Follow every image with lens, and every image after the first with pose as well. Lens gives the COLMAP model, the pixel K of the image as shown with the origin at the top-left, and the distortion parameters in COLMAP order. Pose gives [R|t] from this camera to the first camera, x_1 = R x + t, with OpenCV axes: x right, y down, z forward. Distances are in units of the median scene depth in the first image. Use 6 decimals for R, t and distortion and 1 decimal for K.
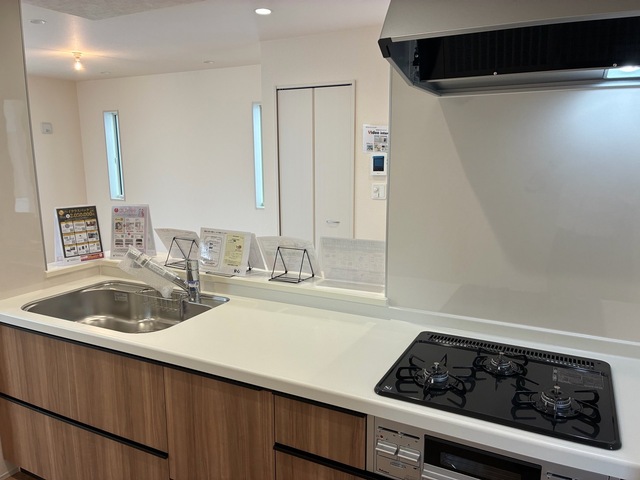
lens RADIAL K [[491.5, 0, 323.7], [0, 491.5, 245.6], [0, 0, 1]] dist [0.046469, -0.062369]
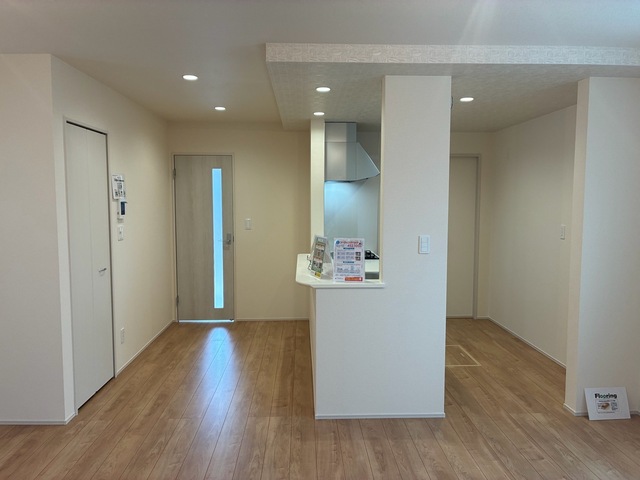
lens RADIAL K [[491.5, 0, 319.9], [0, 491.5, 239.7], [0, 0, 1]] dist [0.046469, -0.062369]
pose [[-0.482357, -0.074859, 0.872770, -1.011695], [0.162011, 0.971529, 0.172869, -0.202080], [-0.860862, 0.224783, -0.456496, 1.056368]]
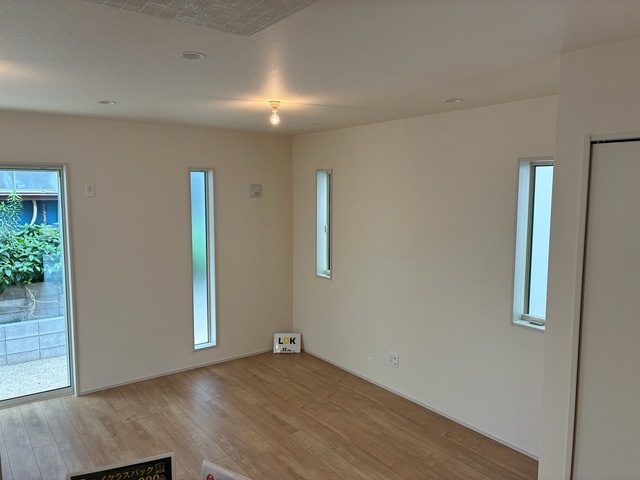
lens RADIAL K [[491.5, 0, 324.4], [0, 491.5, 240.6], [0, 0, 1]] dist [0.046469, -0.062369]
pose [[0.899565, 0.052993, -0.433561, -0.114909], [-0.089179, 0.993987, -0.063540, -0.159796], [0.427587, 0.095823, 0.898881, 0.436828]]
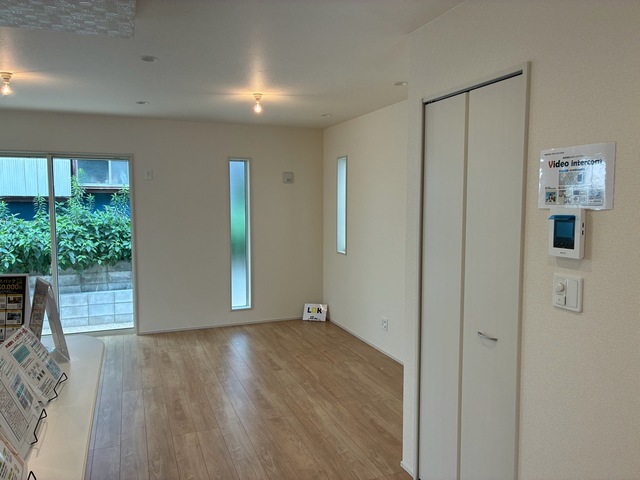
lens RADIAL K [[491.5, 0, 319.1], [0, 491.5, 239.1], [0, 0, 1]] dist [0.046469, -0.062369]
pose [[0.744886, 0.057562, -0.664704, 0.226818], [-0.128108, 0.990073, -0.057823, -0.096836], [0.654777, 0.128225, 0.744866, 0.477828]]
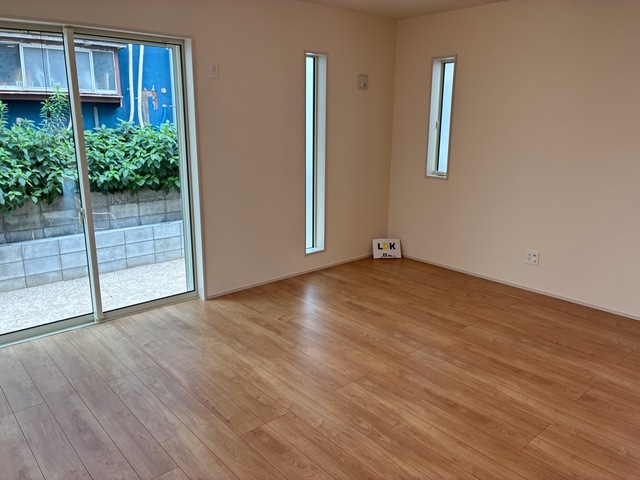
lens RADIAL K [[491.5, 0, 317.3], [0, 491.5, 238.6], [0, 0, 1]] dist [0.046469, -0.062369]
pose [[0.929361, 0.099353, -0.355552, -0.483393], [-0.080477, 0.994466, 0.067530, -0.057190], [0.360294, -0.034146, 0.932214, 0.362260]]
